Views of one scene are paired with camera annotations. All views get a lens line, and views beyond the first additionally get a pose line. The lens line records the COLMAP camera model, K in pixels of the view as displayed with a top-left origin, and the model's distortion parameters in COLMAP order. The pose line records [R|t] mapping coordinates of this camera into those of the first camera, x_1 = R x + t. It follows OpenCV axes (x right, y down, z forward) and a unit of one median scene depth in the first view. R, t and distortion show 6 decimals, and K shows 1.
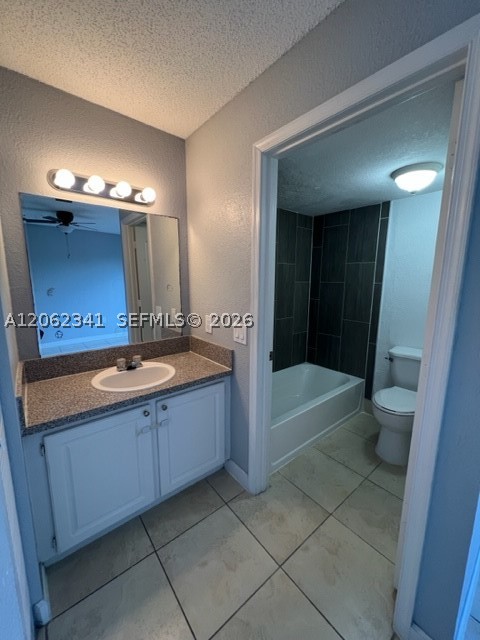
lens RADIAL K [[255.6, 0, 240.0], [0, 255.6, 320.0], [0, 0, 1]] dist [-0.001202, 0.000031]
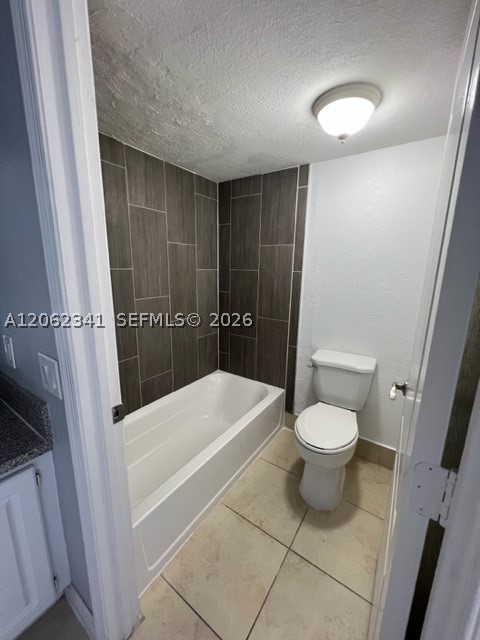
lens RADIAL K [[255.6, 0, 240.0], [0, 255.6, 320.0], [0, 0, 1]] dist [-0.001202, 0.000031]
pose [[0.960029, -0.049607, 0.275470, 0.153348], [0.035671, 0.997828, 0.055374, -0.047872], [-0.277618, -0.043334, 0.959714, 0.299590]]
